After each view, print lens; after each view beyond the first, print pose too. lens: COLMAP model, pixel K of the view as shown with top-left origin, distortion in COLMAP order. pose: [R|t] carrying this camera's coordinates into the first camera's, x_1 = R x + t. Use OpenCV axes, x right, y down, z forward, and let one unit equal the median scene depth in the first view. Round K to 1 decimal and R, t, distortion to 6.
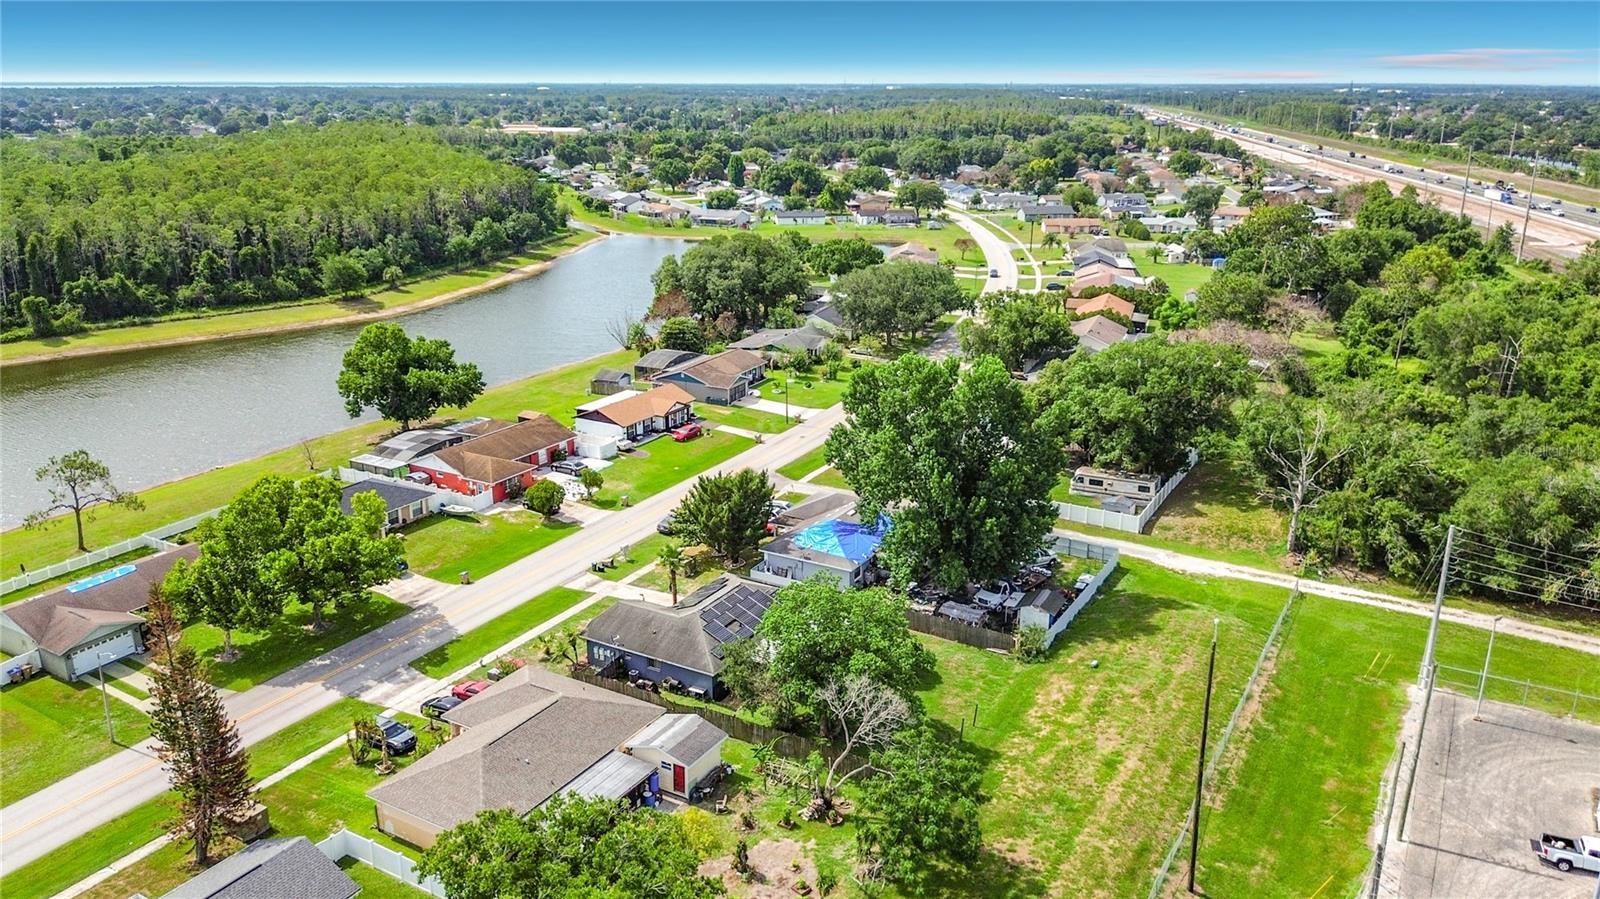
lens RADIAL K [[1158.0, 0, 774.5], [0, 1158.0, 452.7], [0, 0, 1]] dist [0.057927, -0.082911]
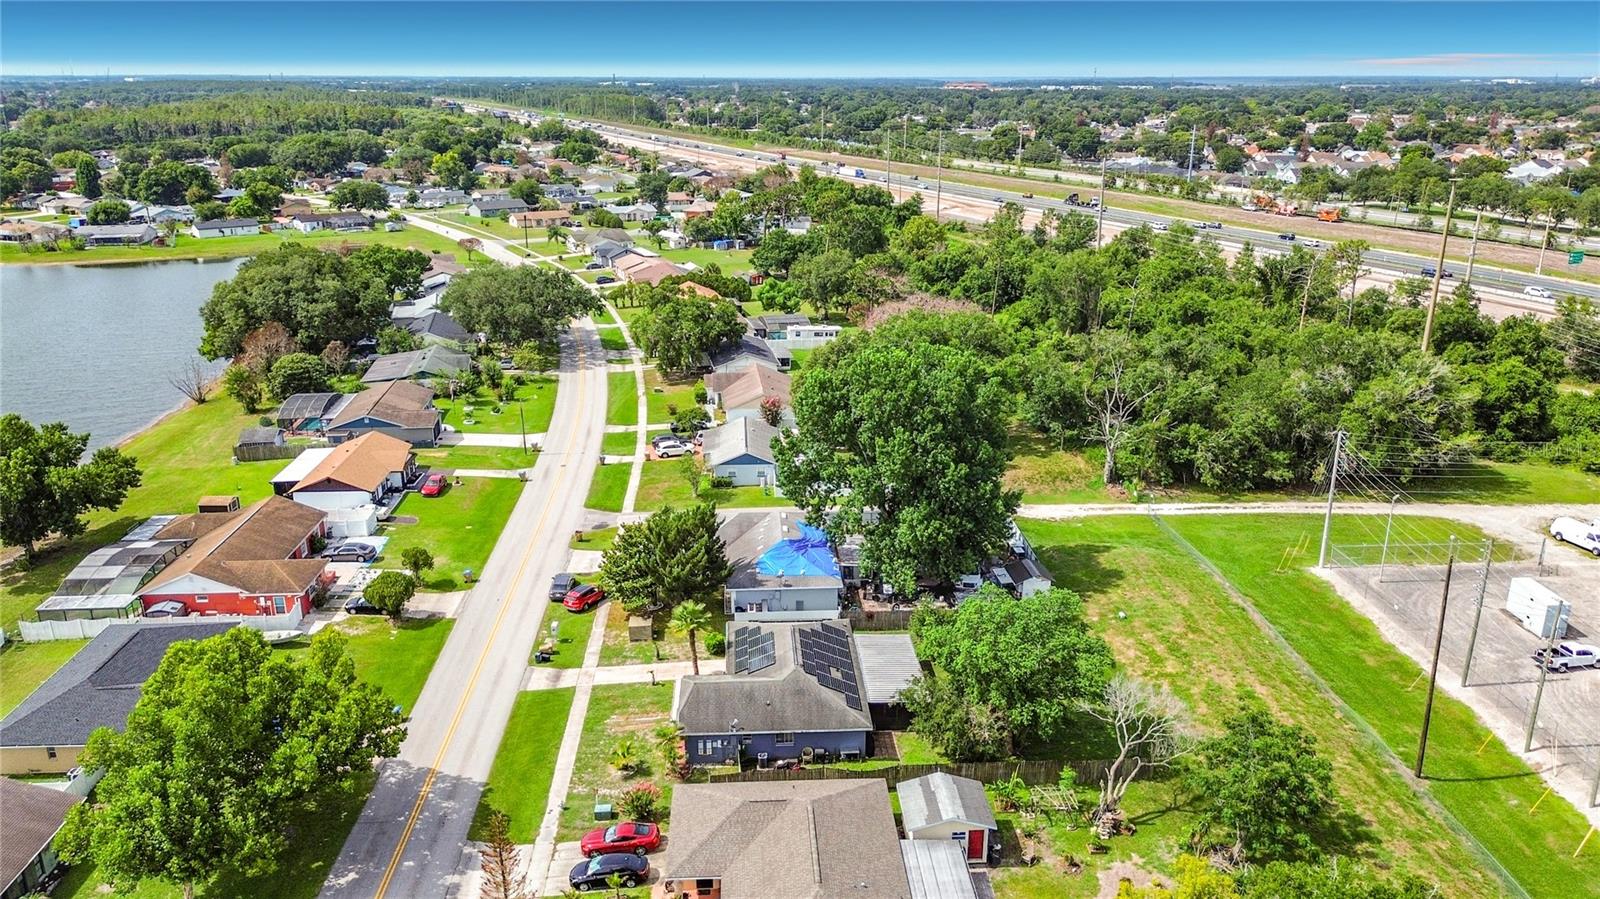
lens RADIAL K [[1158.0, 0, 774.5], [0, 1158.0, 452.7], [0, 0, 1]] dist [0.057927, -0.082911]
pose [[0.834142, -0.170051, 0.524681, -0.310908], [0.167159, 0.984487, 0.053325, -0.044424], [-0.525610, 0.043224, 0.849627, 0.151912]]
